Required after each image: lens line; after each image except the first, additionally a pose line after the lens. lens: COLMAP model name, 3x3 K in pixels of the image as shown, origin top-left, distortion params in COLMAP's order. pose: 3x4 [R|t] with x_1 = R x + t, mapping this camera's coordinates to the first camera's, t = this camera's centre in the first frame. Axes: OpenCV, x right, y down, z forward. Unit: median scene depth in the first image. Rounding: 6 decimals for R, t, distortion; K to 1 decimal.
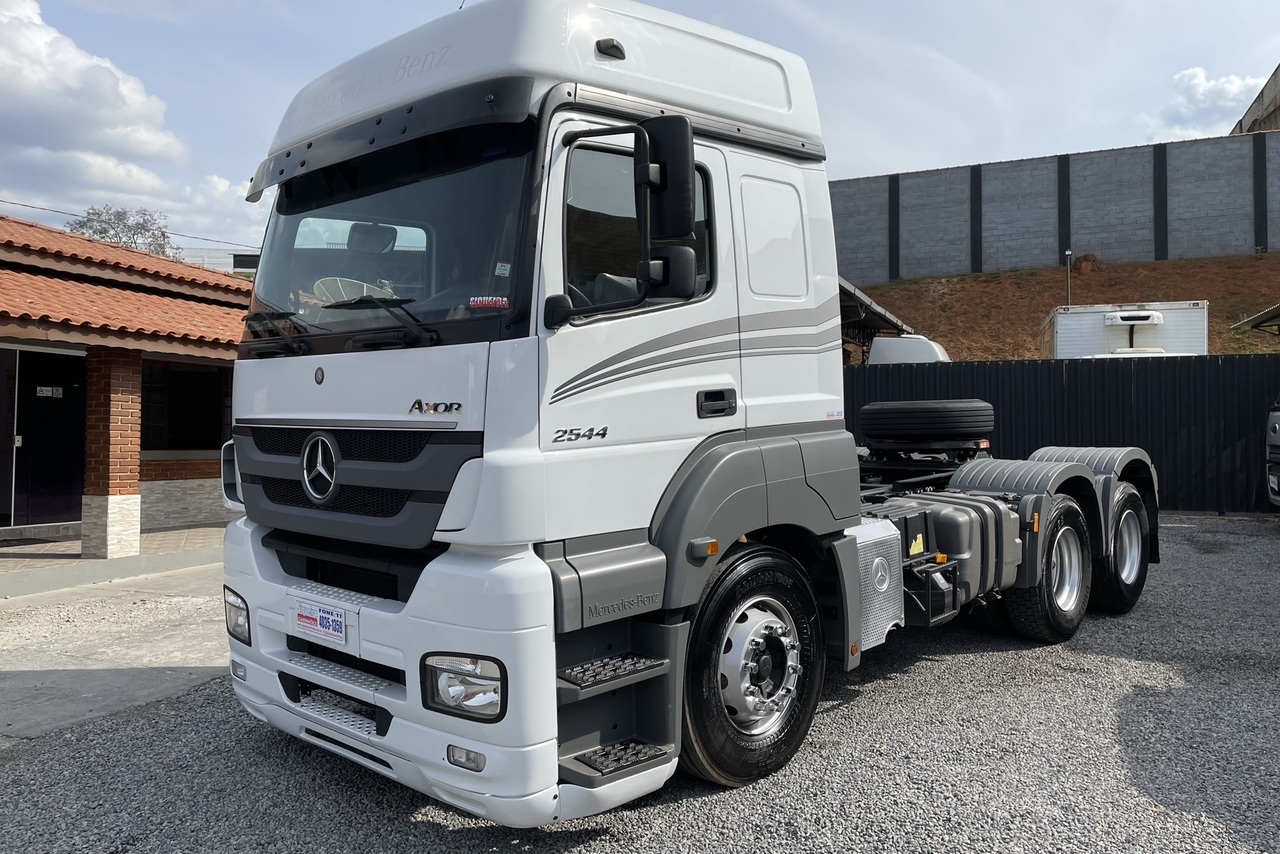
lens RADIAL K [[1011.4, 0, 640.0], [0, 1011.4, 427.0], [0, 0, 1]] dist [0.100042, -0.154554]
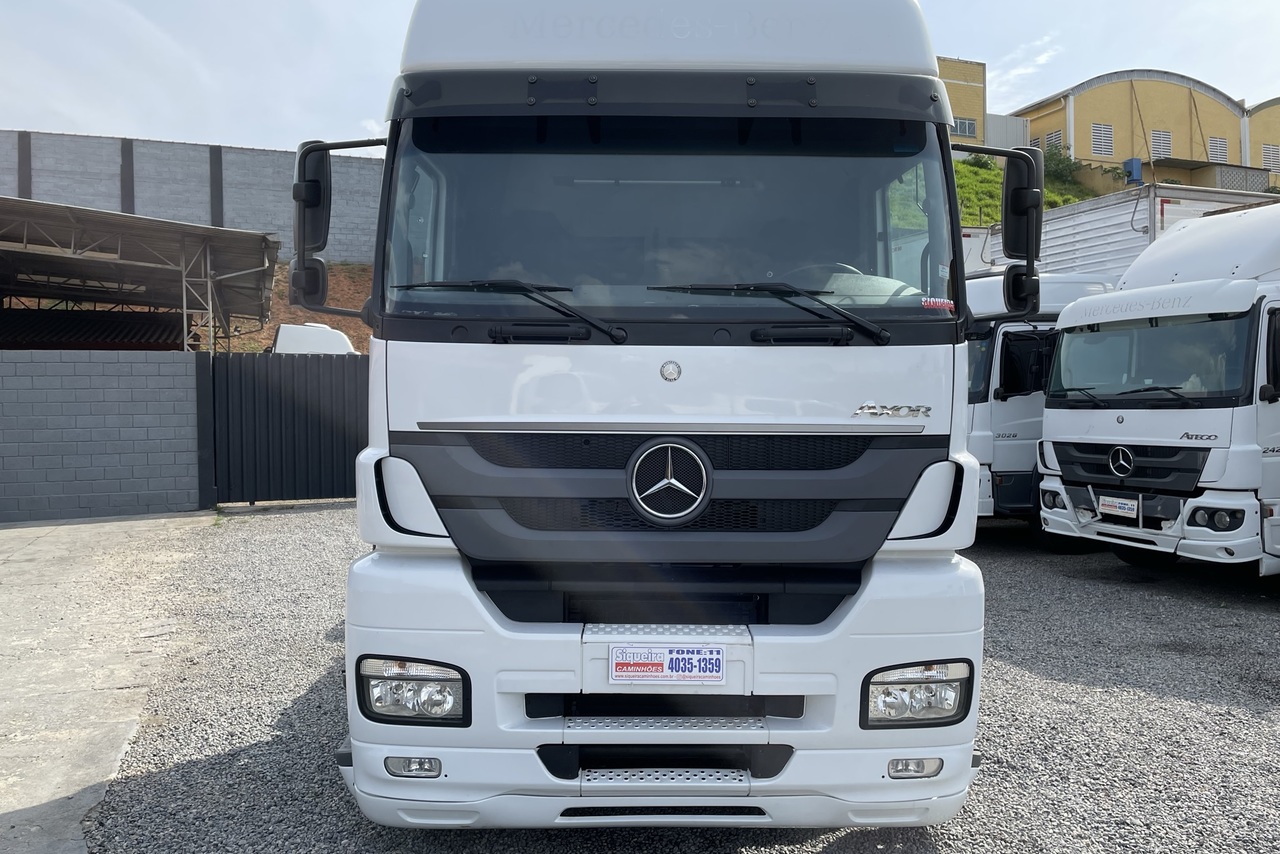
lens RADIAL K [[1011.4, 0, 640.0], [0, 1011.4, 427.0], [0, 0, 1]] dist [0.100042, -0.154554]
pose [[0.704684, -0.013035, 0.709401, -0.914906], [0.005074, 0.999898, 0.013332, -0.015371], [-0.709503, -0.005795, 0.704679, 0.433041]]
